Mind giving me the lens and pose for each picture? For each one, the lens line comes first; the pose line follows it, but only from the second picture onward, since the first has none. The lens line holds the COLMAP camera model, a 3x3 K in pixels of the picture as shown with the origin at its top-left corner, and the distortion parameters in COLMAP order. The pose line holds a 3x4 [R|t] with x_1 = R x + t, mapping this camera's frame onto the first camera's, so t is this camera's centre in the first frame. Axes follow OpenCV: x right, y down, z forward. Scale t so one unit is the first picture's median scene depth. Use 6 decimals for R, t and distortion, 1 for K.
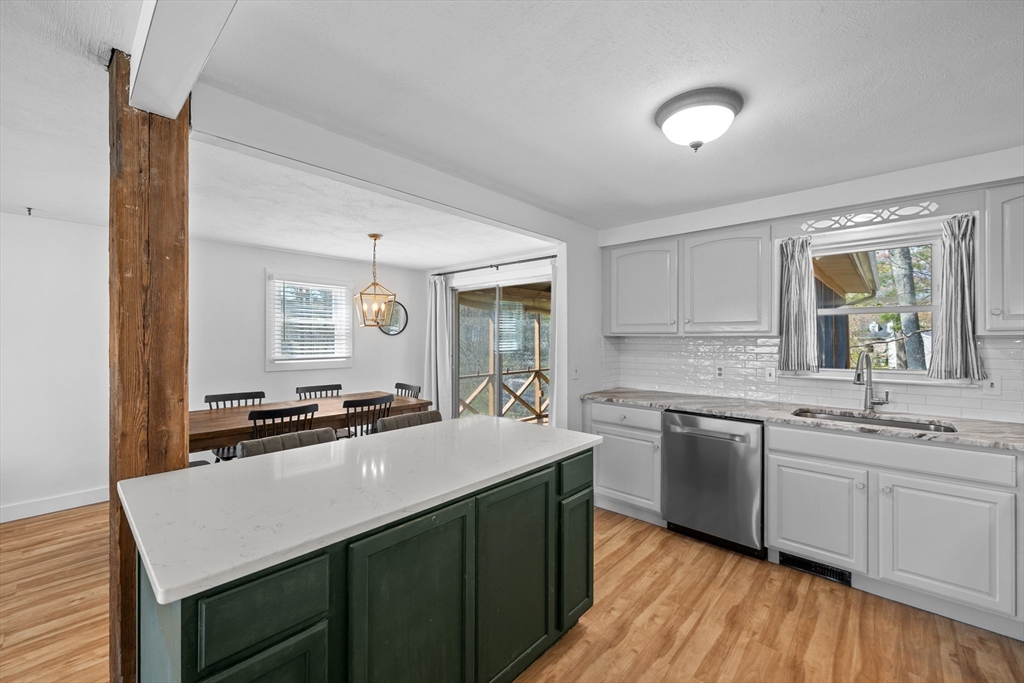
lens RADIAL K [[407.6, 0, 511.6], [0, 407.6, 337.0], [0, 0, 1]] dist [0.000495, 0.000025]
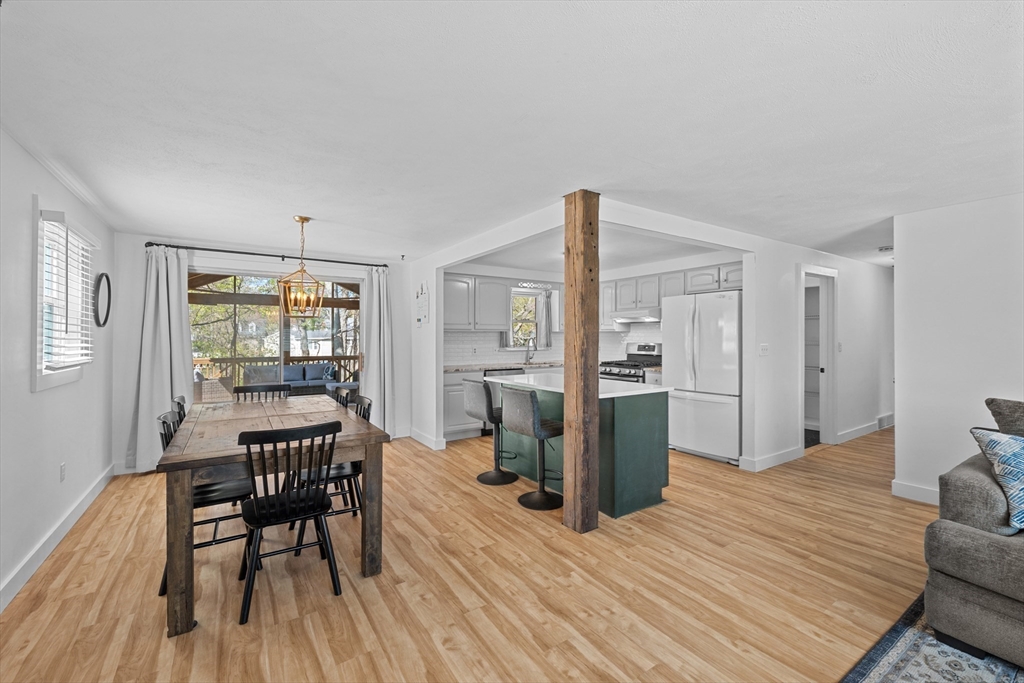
lens RADIAL K [[425.9, 0, 506.4], [0, 425.9, 336.6], [0, 0, 1]] dist [-0.002219, 0.001399]
pose [[0.252720, -0.001714, 0.967538, -1.557187], [0.000650, 0.999999, 0.001602, 0.021136], [-0.967539, 0.000224, 0.252721, 0.434961]]
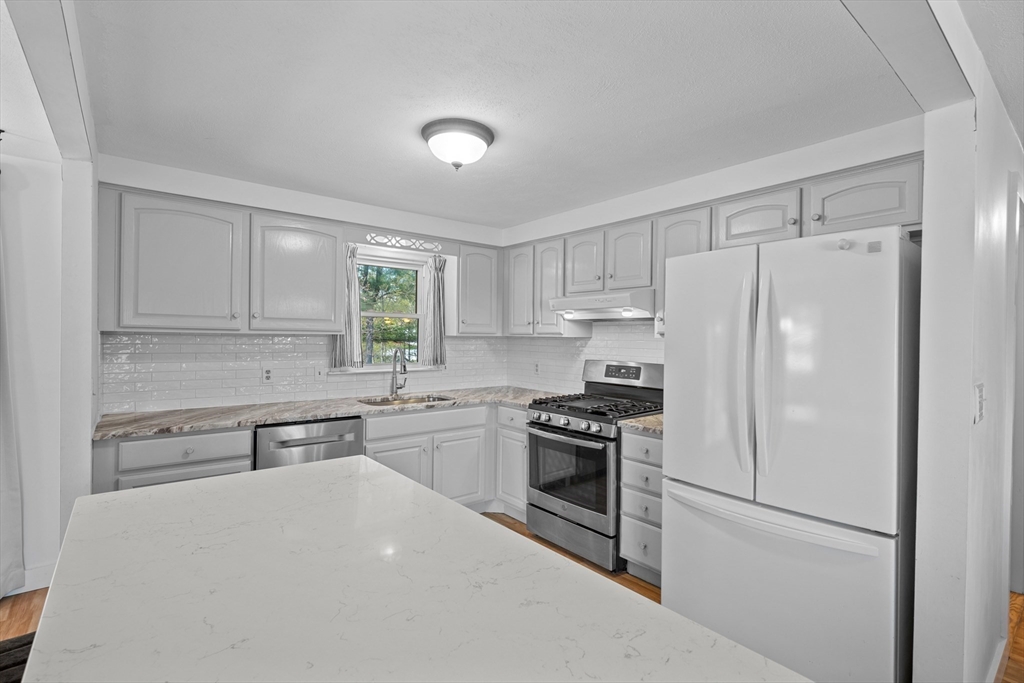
lens RADIAL K [[477.4, 0, 509.7], [0, 477.4, 340.6], [0, 0, 1]] dist [0.002458, 0.000001]
pose [[0.150547, -0.003803, 0.988596, -0.491978], [-0.011213, 0.999922, 0.005554, 0.001043], [-0.988539, -0.011922, 0.150493, 0.393605]]
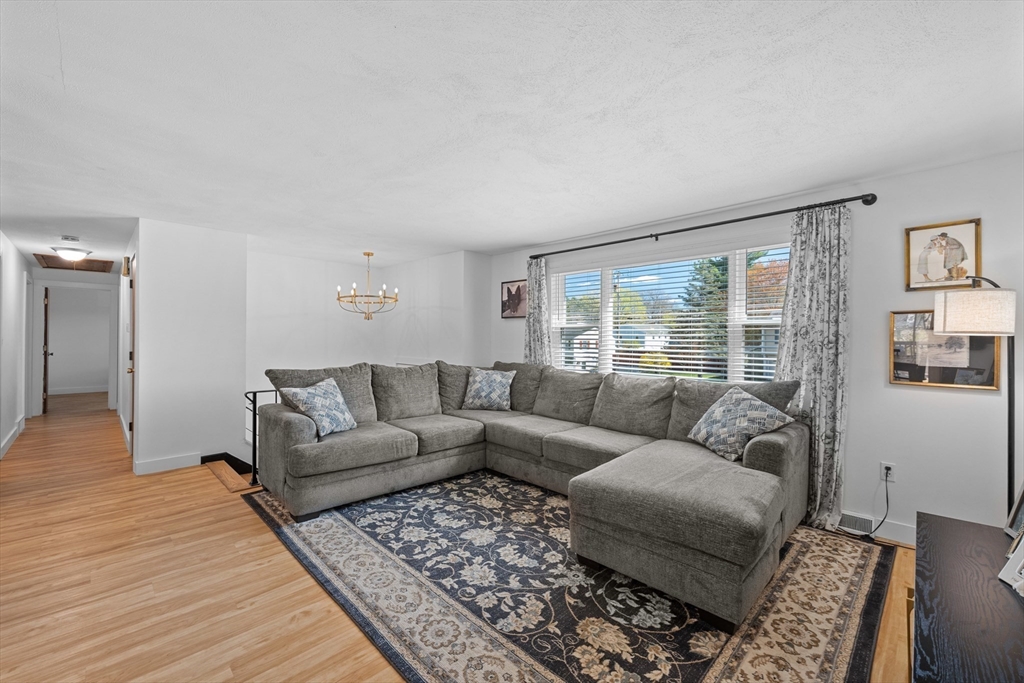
lens RADIAL K [[425.9, 0, 518.4], [0, 425.9, 339.3], [0, 0, 1]] dist [-0.002219, 0.001399]
pose [[-0.999022, -0.005551, 0.043869, -1.323611], [-0.005272, 0.999965, 0.006479, 0.041299], [-0.043904, 0.006242, -0.999016, 0.953290]]
